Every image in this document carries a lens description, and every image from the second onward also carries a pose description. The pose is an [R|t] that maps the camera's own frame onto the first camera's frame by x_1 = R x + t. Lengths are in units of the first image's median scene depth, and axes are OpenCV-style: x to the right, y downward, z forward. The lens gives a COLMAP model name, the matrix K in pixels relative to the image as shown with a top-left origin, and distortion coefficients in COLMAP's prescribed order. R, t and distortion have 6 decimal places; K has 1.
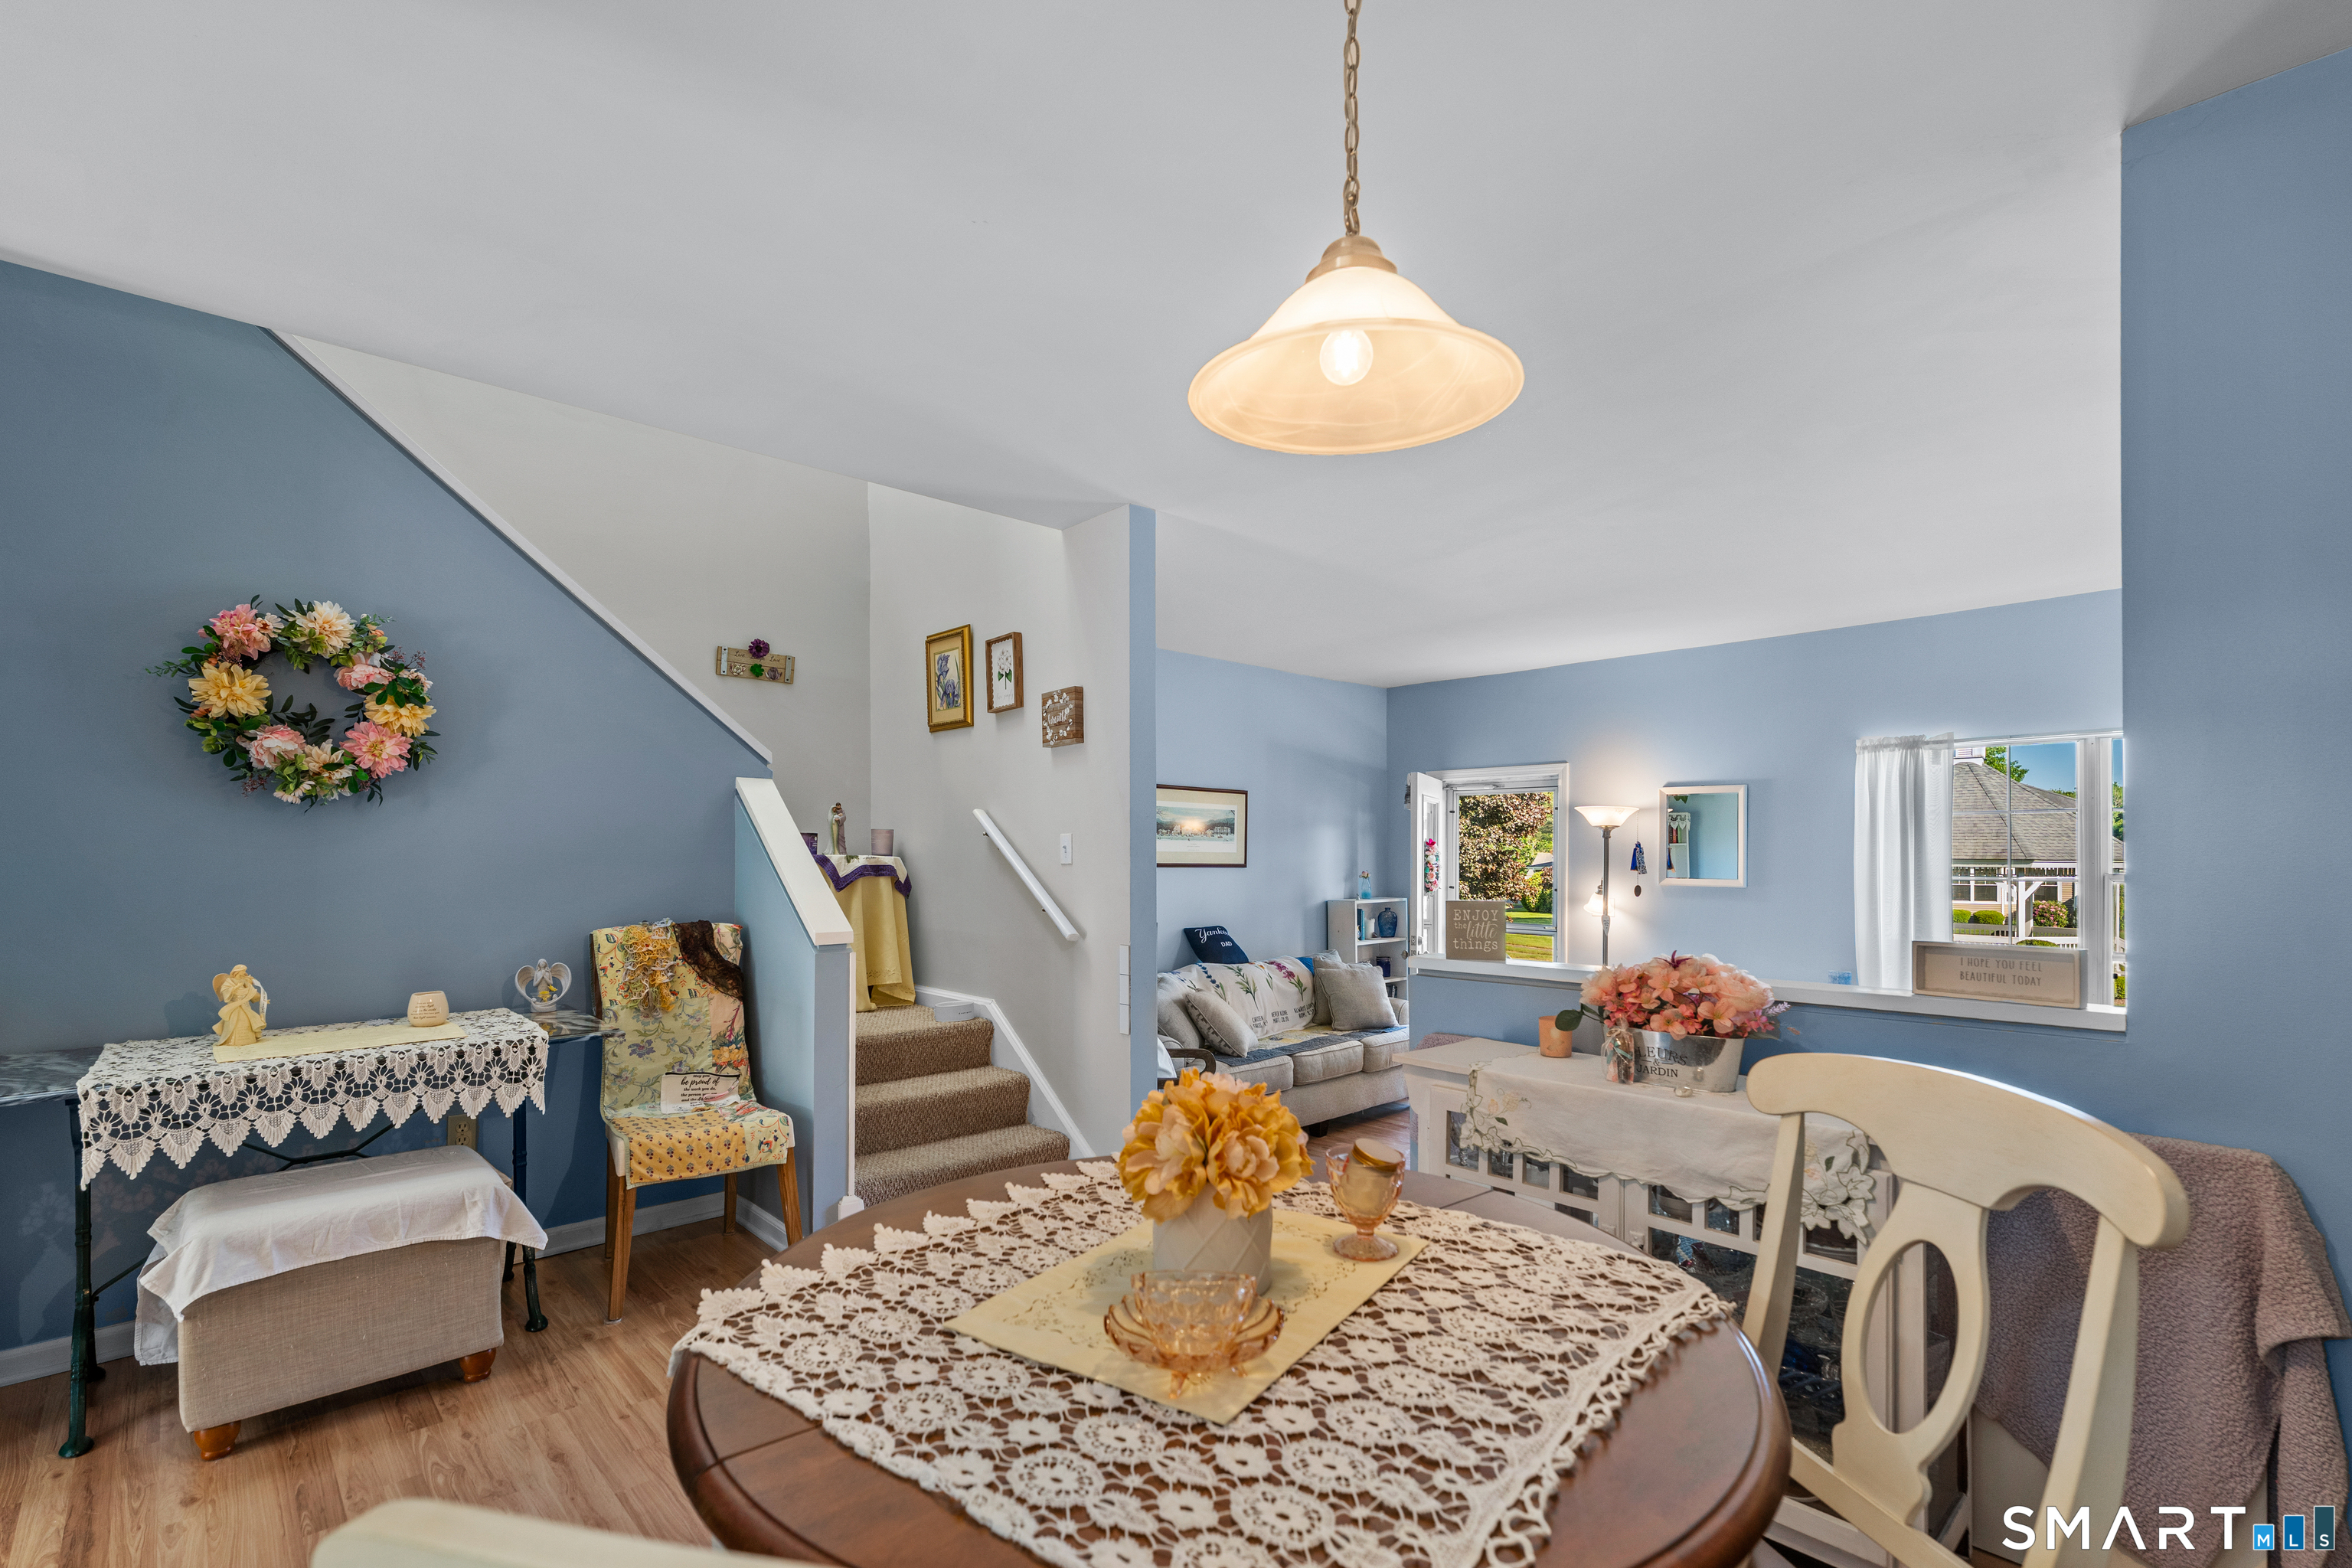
lens RADIAL K [[1069.4, 0, 1168.0], [0, 1069.4, 855.3], [0, 0, 1]] dist [0.005805, 0.000588]
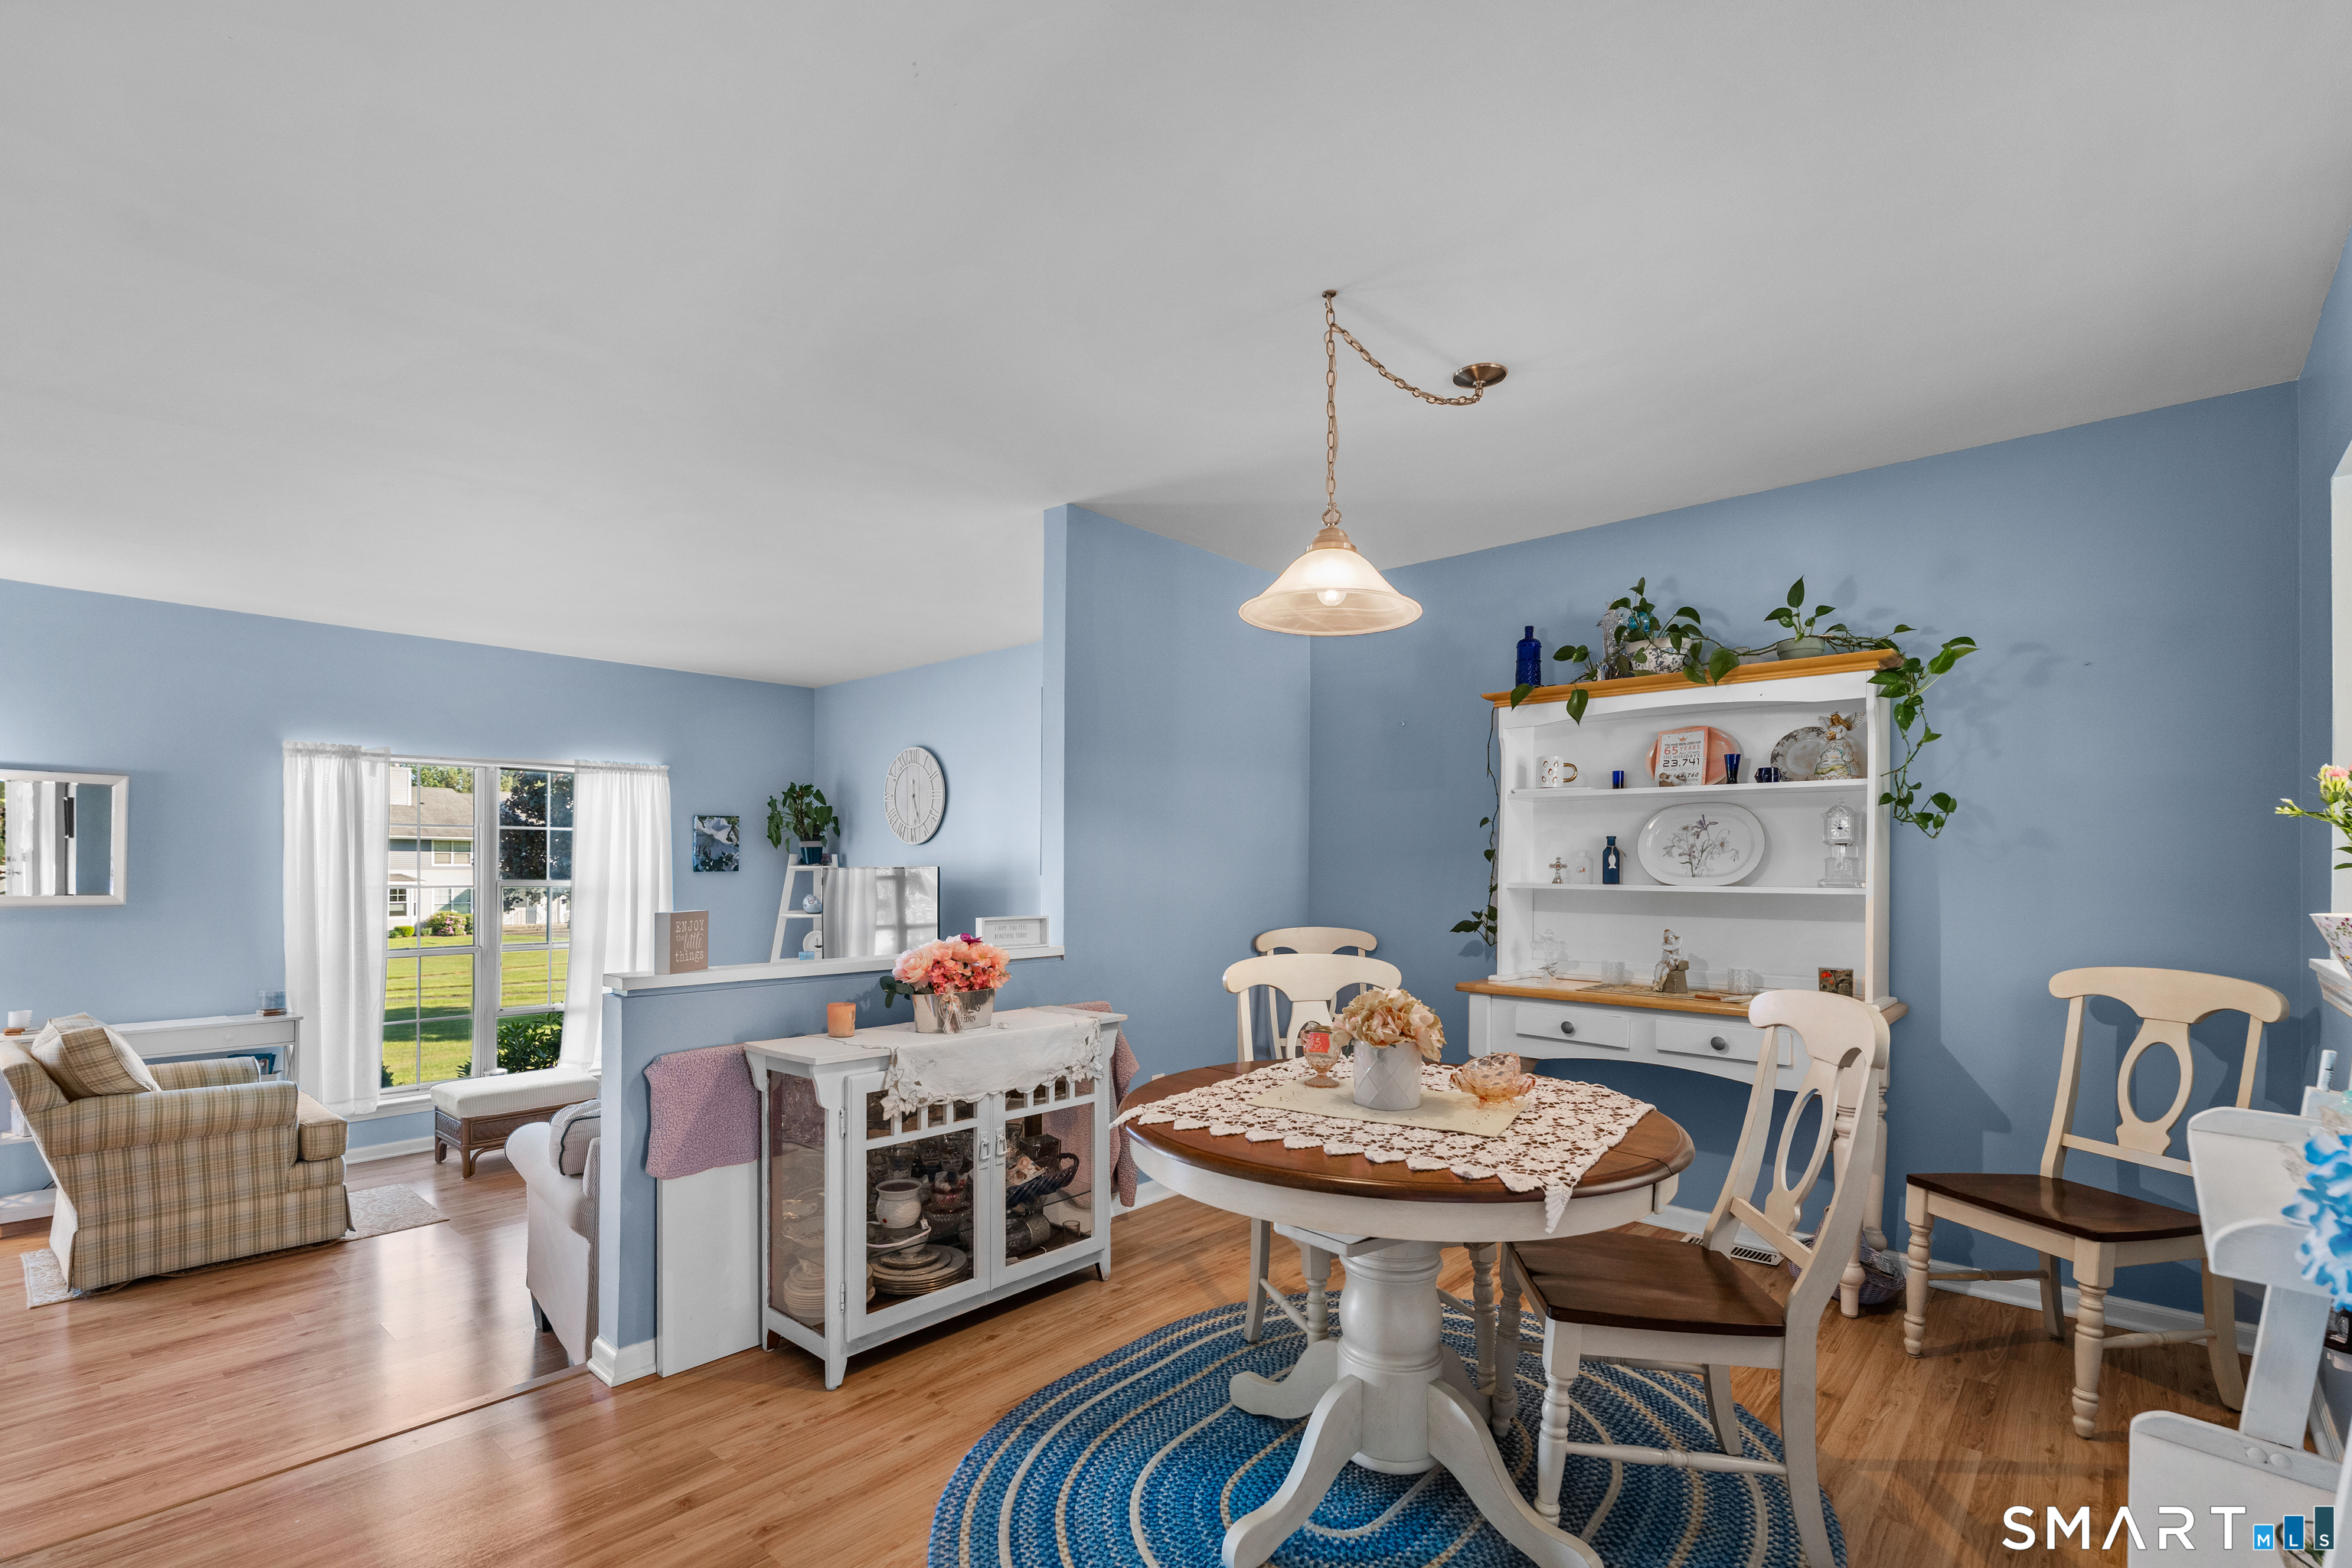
lens RADIAL K [[1069.4, 0, 1166.5], [0, 1069.4, 871.0], [0, 0, 1]] dist [0.005805, 0.000588]
pose [[-0.092978, -0.002601, 0.995665, -0.905469], [-0.004620, 0.999987, 0.002181, 0.000768], [-0.995657, -0.004398, -0.092989, 0.808588]]
